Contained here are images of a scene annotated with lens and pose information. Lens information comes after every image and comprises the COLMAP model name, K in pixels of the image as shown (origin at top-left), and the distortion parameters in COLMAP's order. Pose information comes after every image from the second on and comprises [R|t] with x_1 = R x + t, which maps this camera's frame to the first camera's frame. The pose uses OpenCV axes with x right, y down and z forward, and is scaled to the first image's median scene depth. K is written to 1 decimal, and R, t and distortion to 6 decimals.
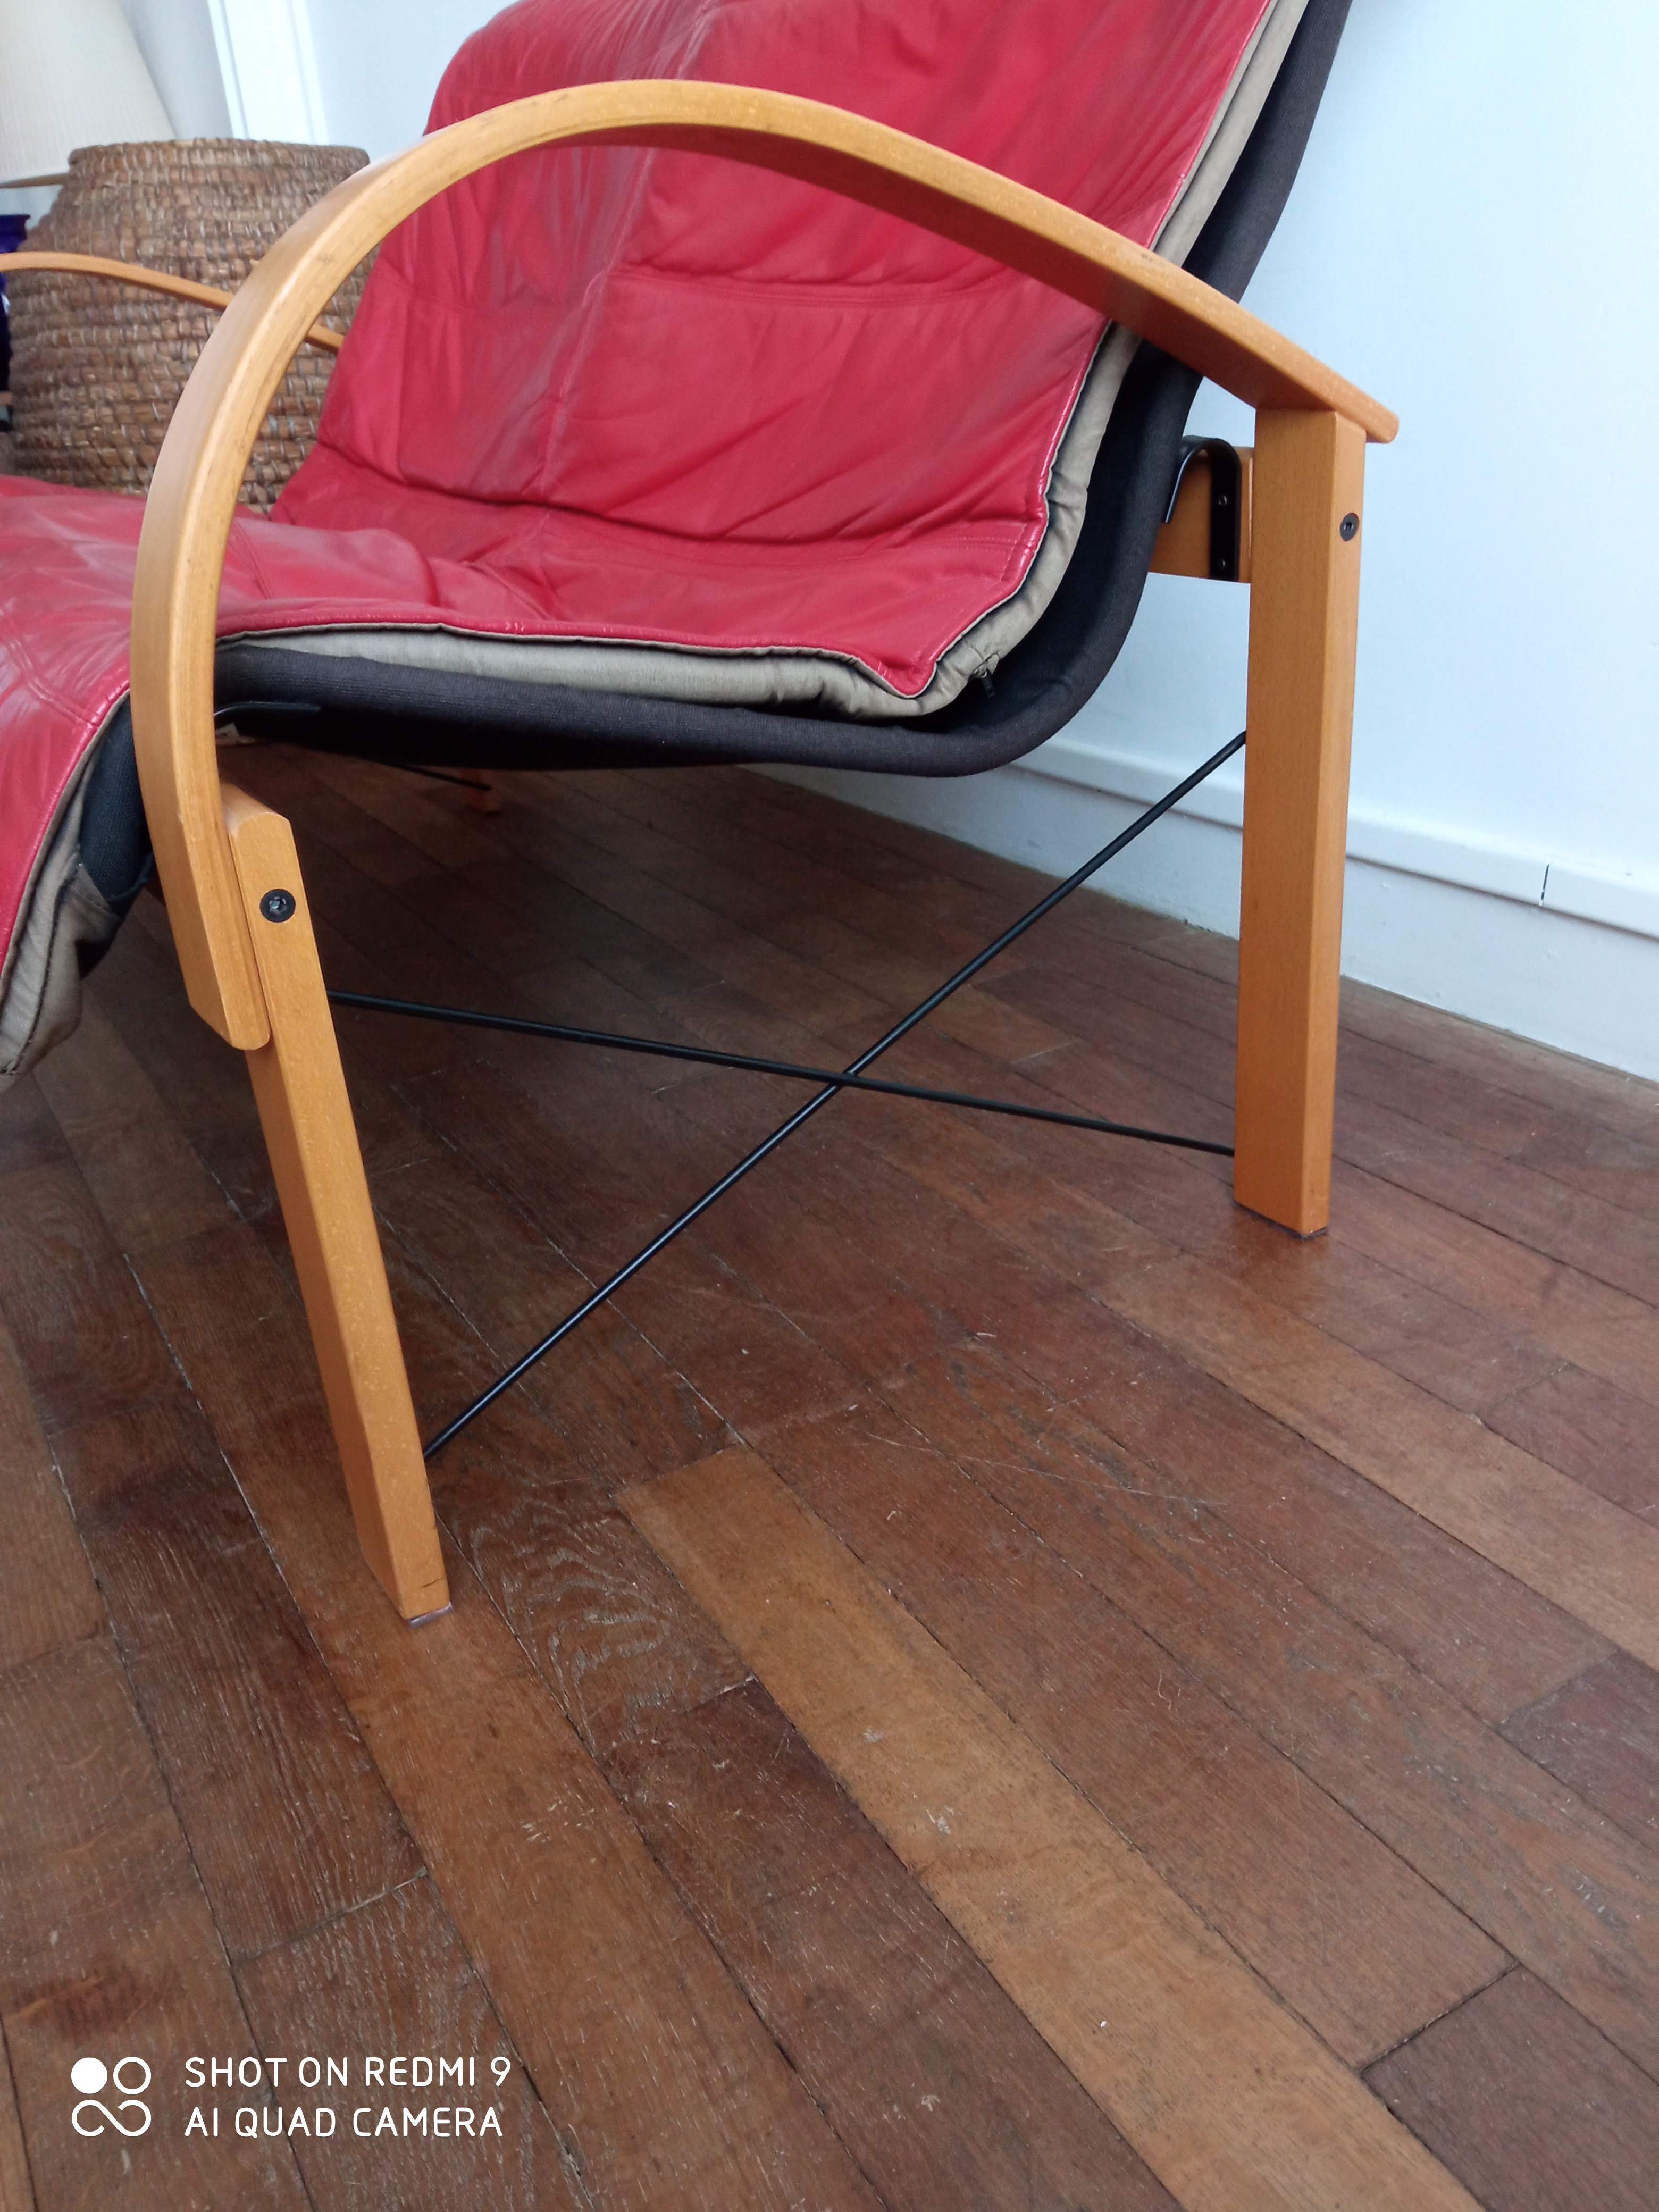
lens RADIAL K [[1830.5, 0, 835.8], [0, 1830.5, 1122.0], [0, 0, 1]] dist [0.074671, -0.137178]
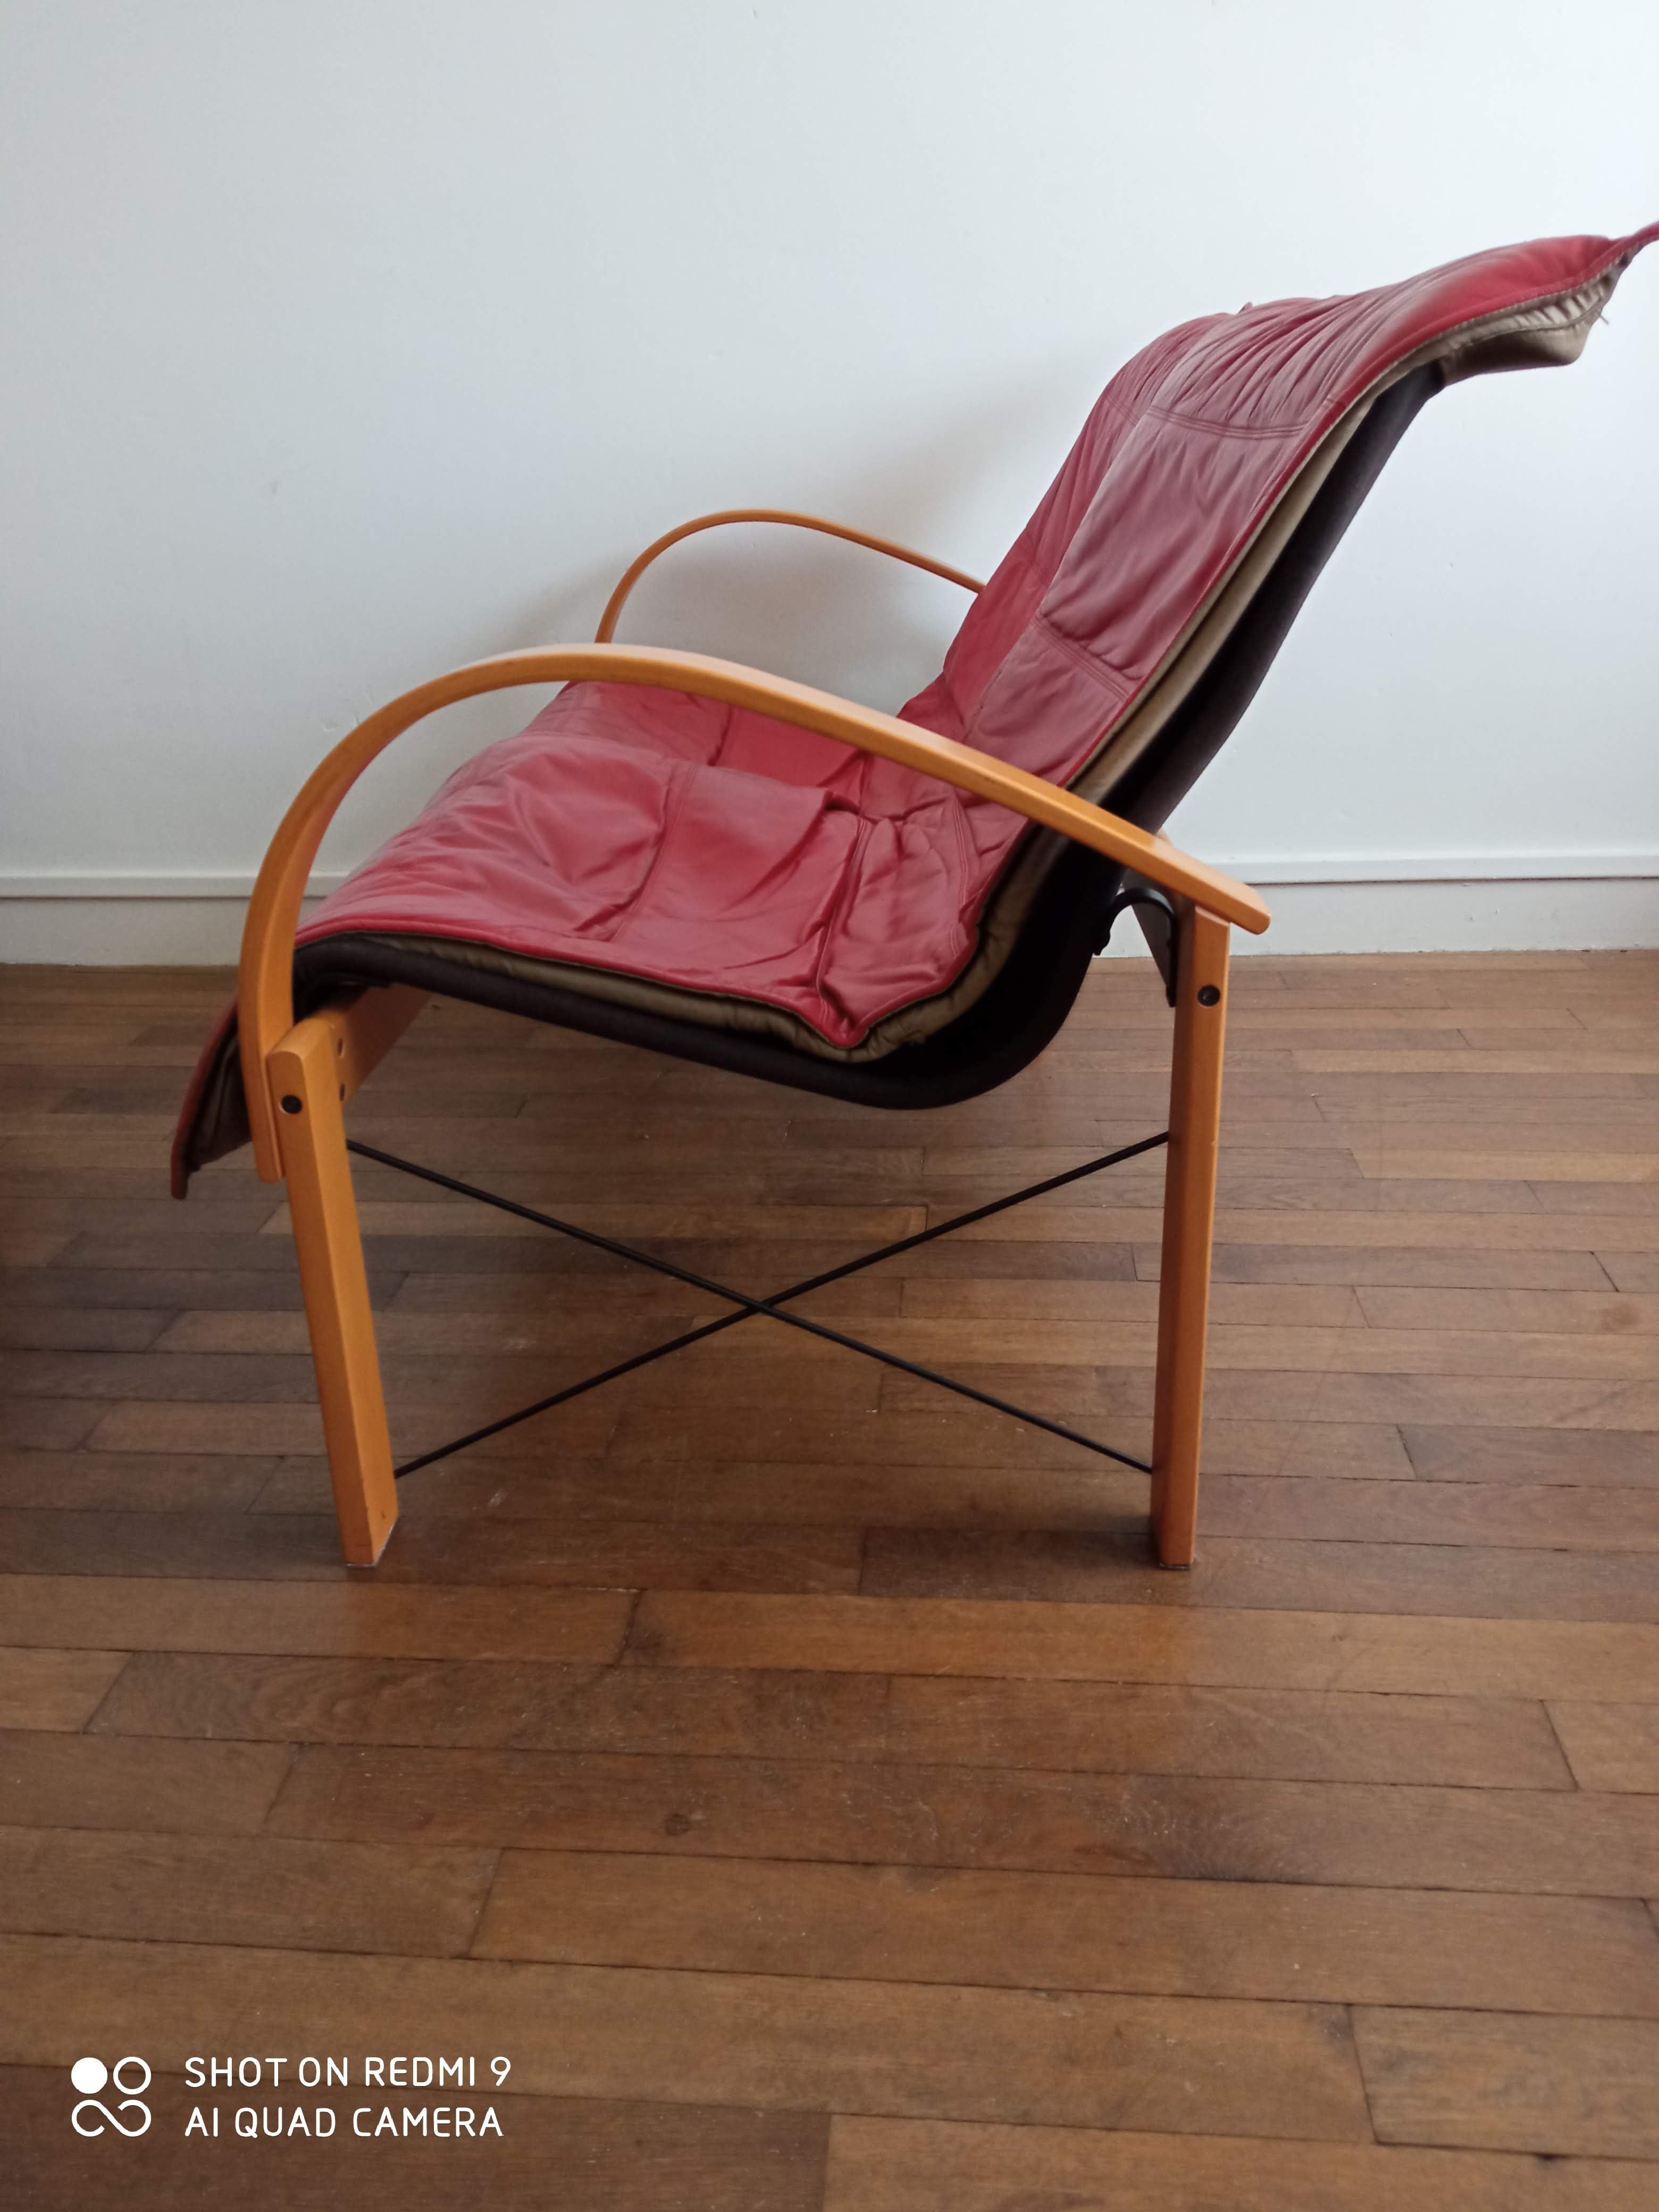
lens RADIAL K [[1830.5, 0, 833.3], [0, 1830.5, 1126.3], [0, 0, 1]] dist [0.074671, -0.137178]
pose [[0.570012, -0.247271, 0.783545, -1.882372], [0.333209, 0.941268, 0.054643, -0.141475], [-0.751038, 0.229937, 0.618927, 0.168797]]
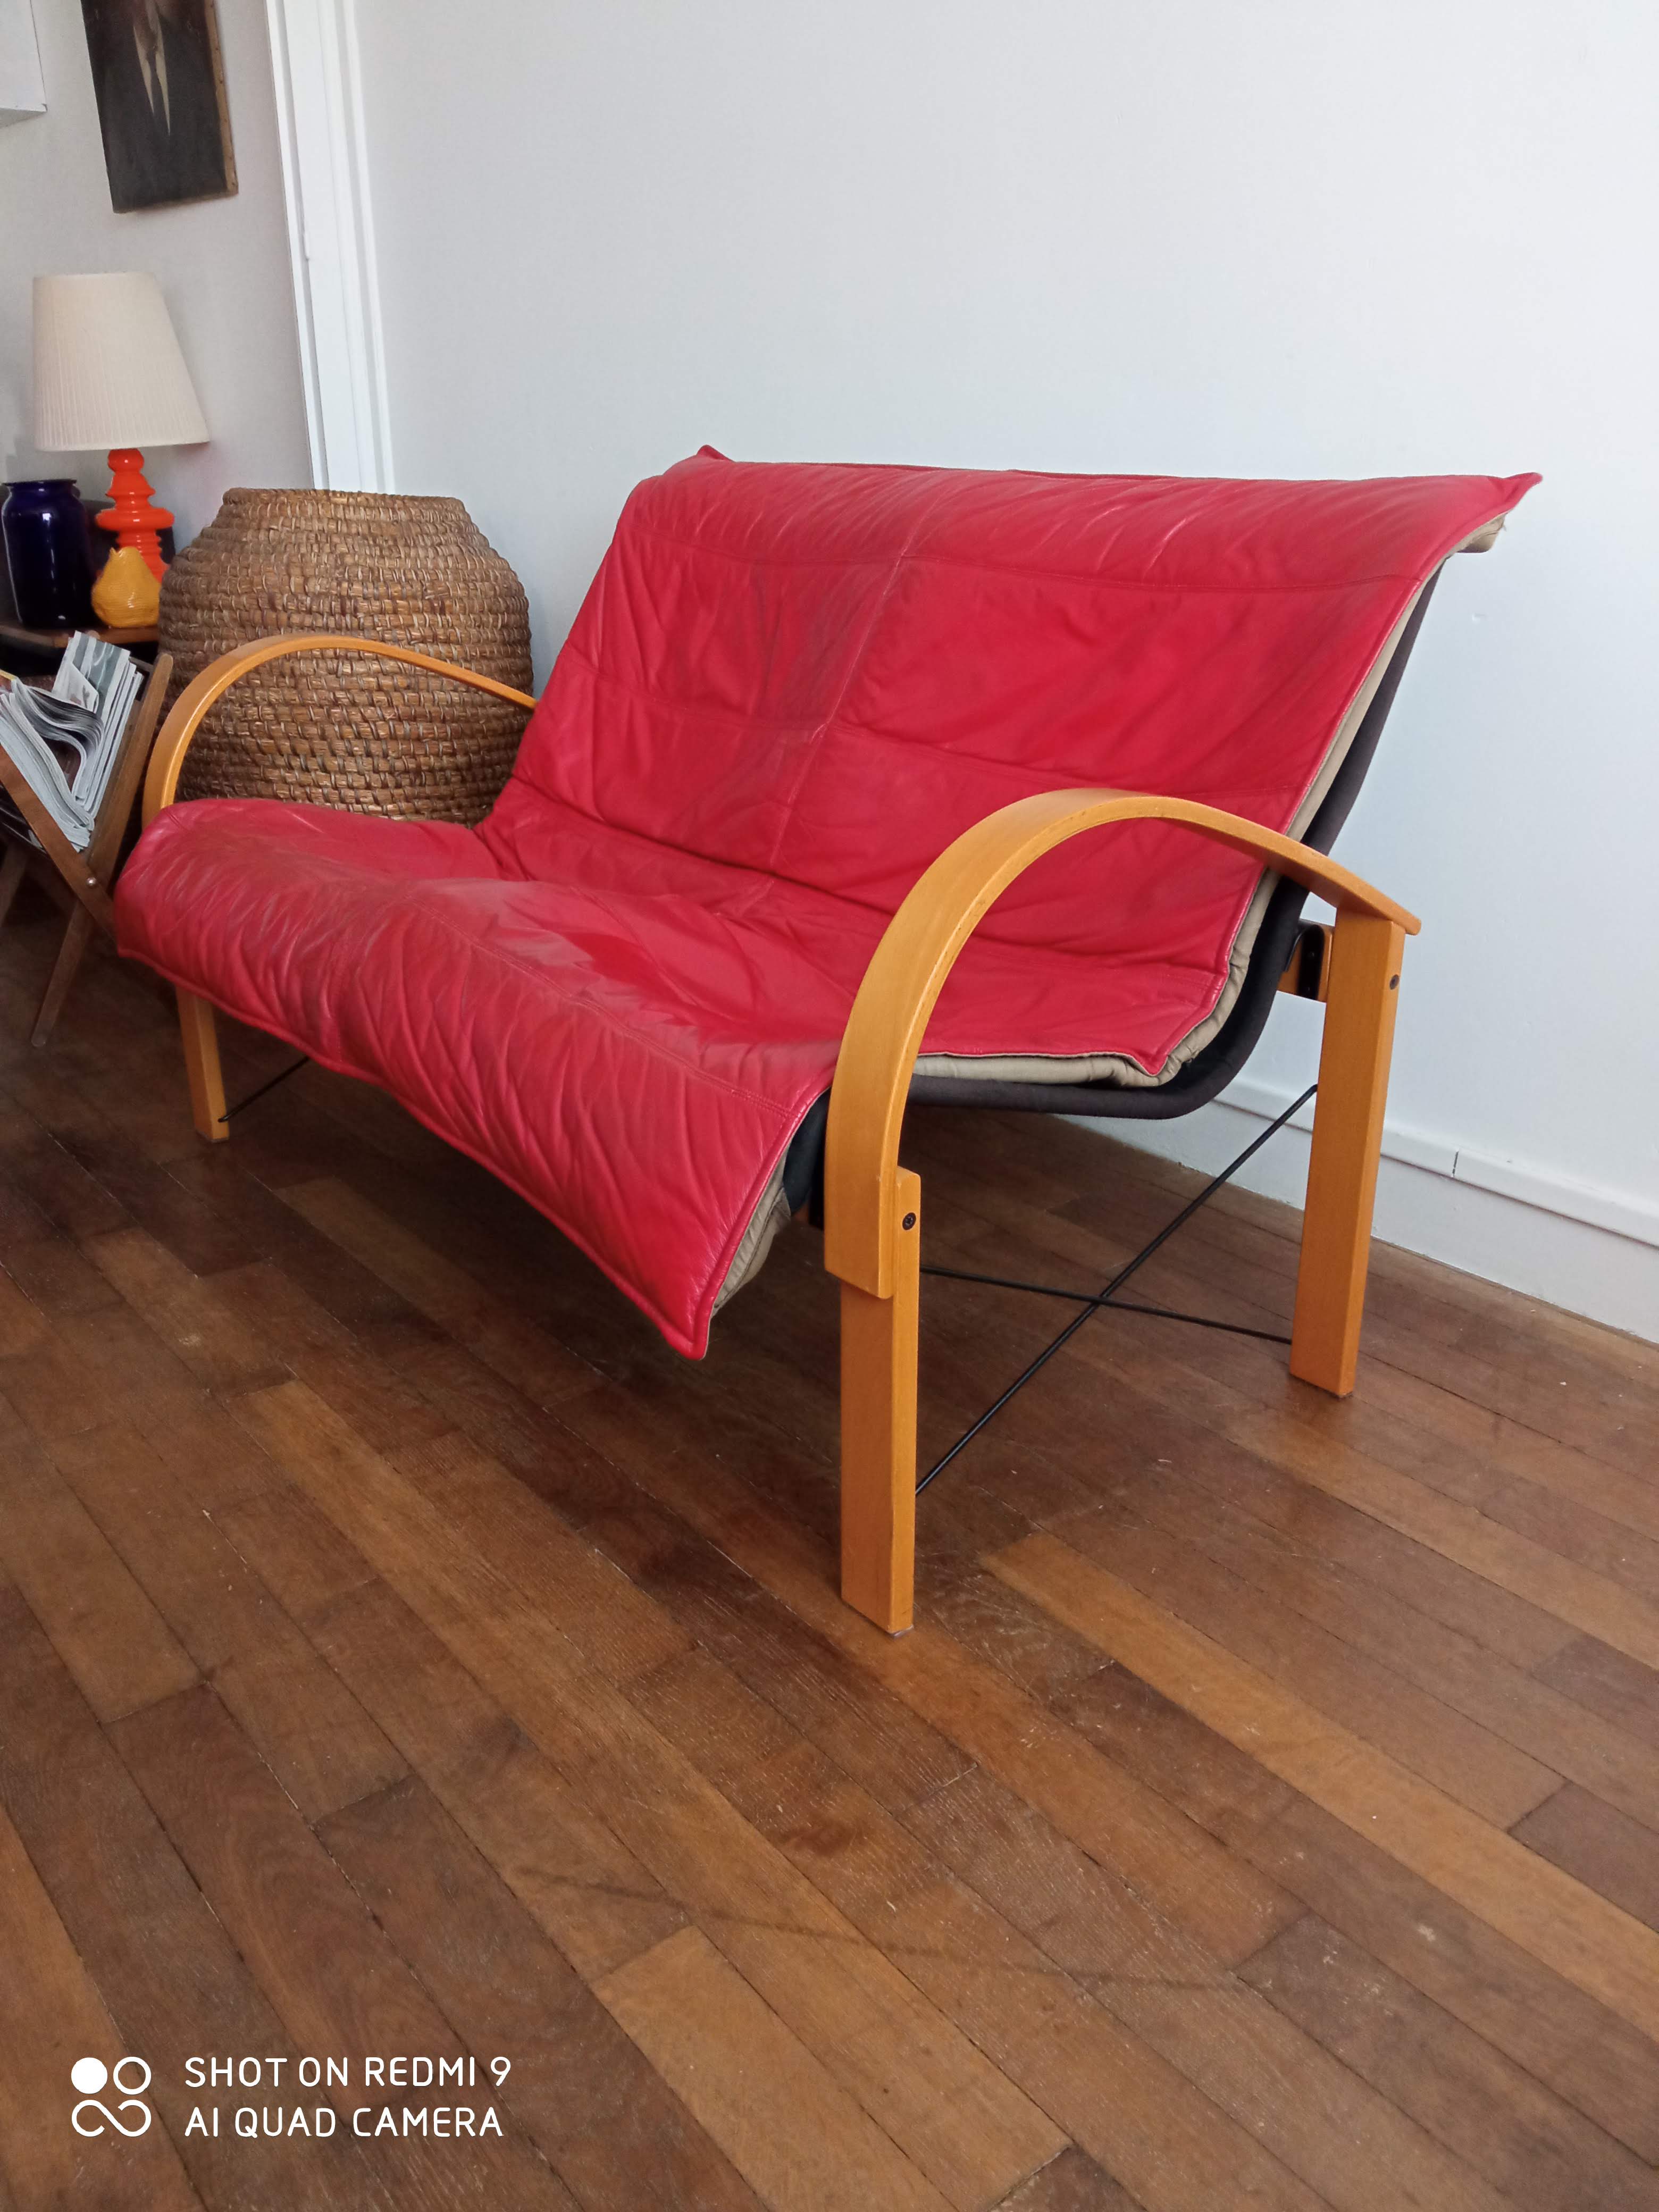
lens RADIAL K [[1830.5, 0, 832.0], [0, 1830.5, 1114.3], [0, 0, 1]] dist [0.074671, -0.137178]
pose [[0.988447, 0.022977, 0.149816, -0.469301], [-0.011323, 0.996875, -0.078179, -0.057798], [-0.151144, 0.075579, 0.985618, -0.570242]]
